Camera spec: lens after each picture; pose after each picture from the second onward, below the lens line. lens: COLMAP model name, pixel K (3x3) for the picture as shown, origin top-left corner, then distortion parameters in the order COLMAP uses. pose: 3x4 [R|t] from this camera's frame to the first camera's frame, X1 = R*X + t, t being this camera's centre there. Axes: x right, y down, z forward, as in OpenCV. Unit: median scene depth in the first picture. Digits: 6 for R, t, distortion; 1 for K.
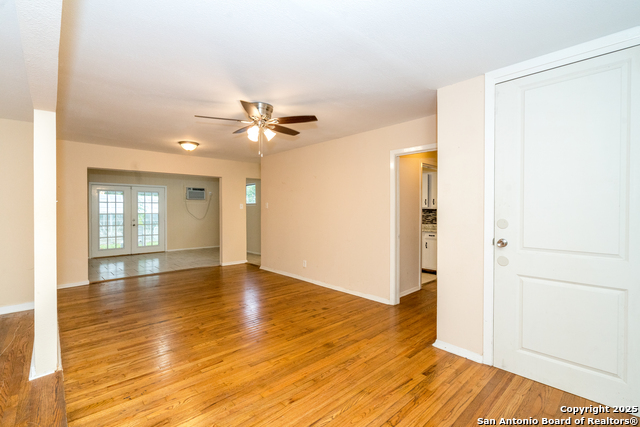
lens RADIAL K [[287.7, 0, 323.0], [0, 287.7, 210.1], [0, 0, 1]] dist [-0.005348, 0.000238]
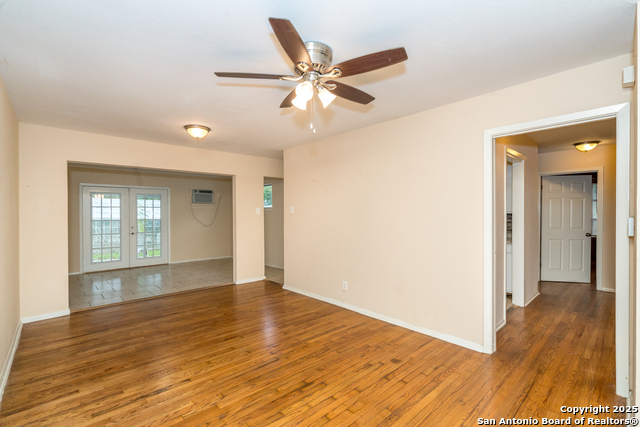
lens RADIAL K [[287.7, 0, 313.3], [0, 287.7, 214.9], [0, 0, 1]] dist [-0.005348, 0.000238]
pose [[0.999185, -0.003711, -0.040186, -0.164512], [0.003832, 0.999988, 0.002936, -0.007650], [0.040175, -0.003088, 0.999188, 0.319236]]
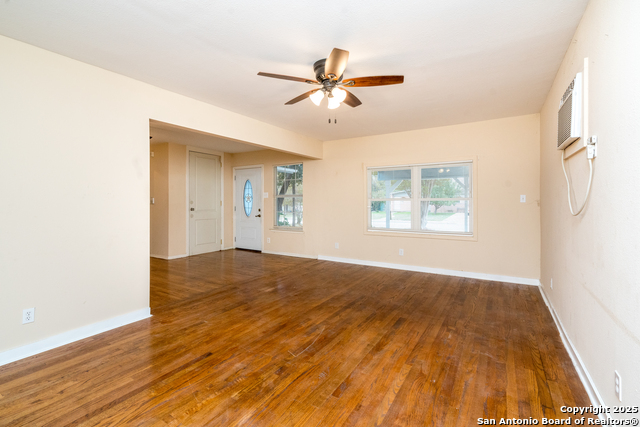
lens RADIAL K [[287.7, 0, 309.2], [0, 287.7, 201.1], [0, 0, 1]] dist [-0.005348, 0.000238]
pose [[-0.218249, 0.003053, 0.975888, -1.494212], [0.009422, 0.999955, -0.001021, 0.031351], [-0.975848, 0.008972, -0.218268, 0.324449]]
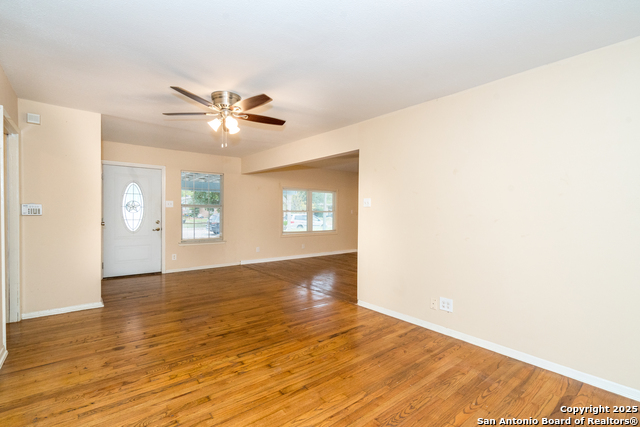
lens RADIAL K [[287.7, 0, 307.1], [0, 287.7, 219.1], [0, 0, 1]] dist [-0.005348, 0.000238]
pose [[-0.994393, -0.011776, 0.105094, -0.505501], [-0.009032, 0.999607, 0.026553, 0.021782], [-0.105366, 0.025455, -0.994108, 1.653607]]
